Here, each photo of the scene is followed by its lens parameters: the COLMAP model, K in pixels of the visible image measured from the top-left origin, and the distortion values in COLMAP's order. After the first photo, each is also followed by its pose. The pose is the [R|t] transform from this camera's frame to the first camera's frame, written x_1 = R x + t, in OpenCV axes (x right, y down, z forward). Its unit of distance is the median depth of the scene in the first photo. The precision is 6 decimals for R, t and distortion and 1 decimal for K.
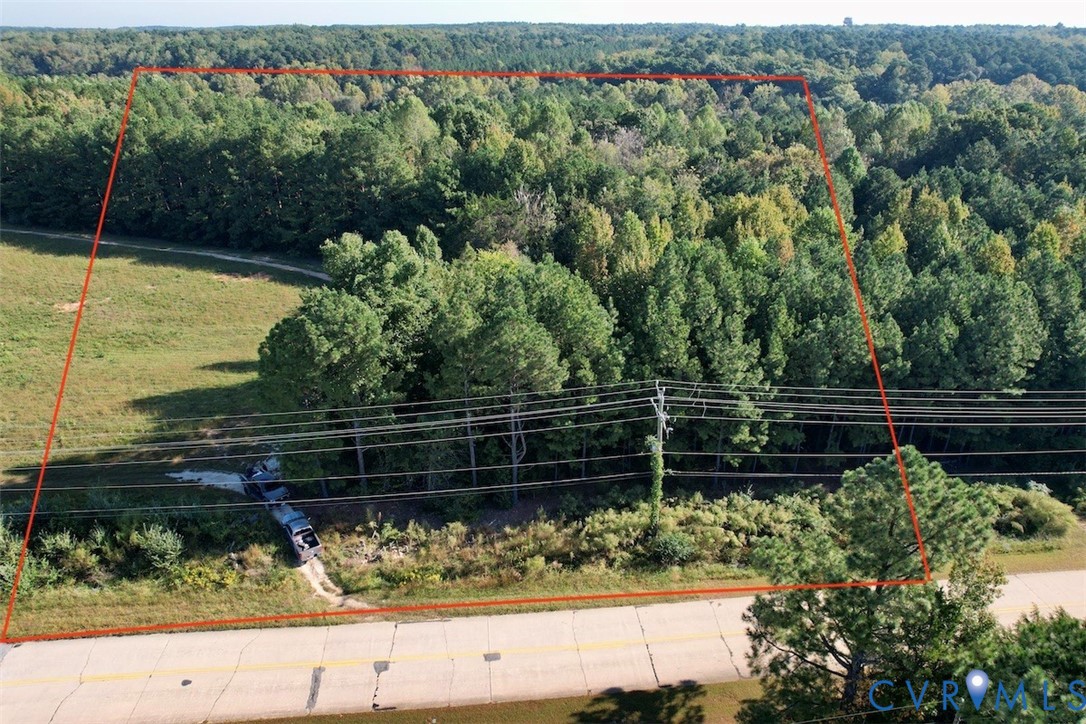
lens RADIAL K [[689.9, 0, 551.6], [0, 689.9, 366.3], [0, 0, 1]] dist [-0.066589, 0.050714]
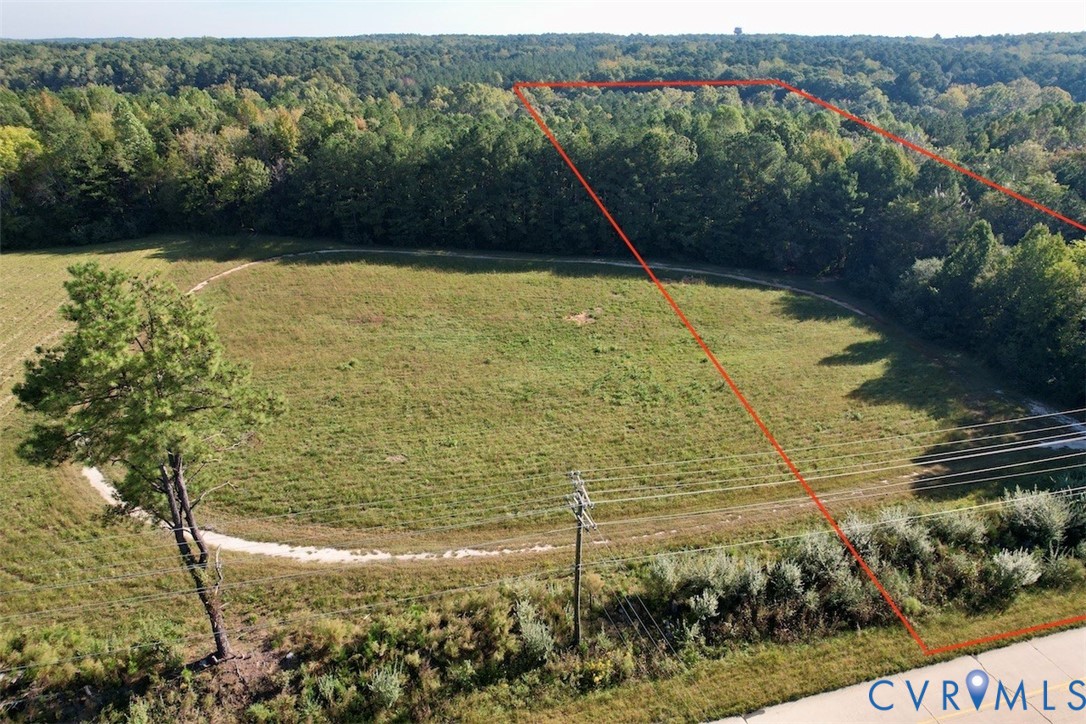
lens RADIAL K [[689.9, 0, 544.8], [0, 689.9, 364.2], [0, 0, 1]] dist [-0.066589, 0.050714]
pose [[0.981190, -0.085795, 0.172930, -0.712885], [0.088531, 0.996040, -0.008161, -0.018419], [-0.171545, 0.023317, 0.984900, 0.036801]]
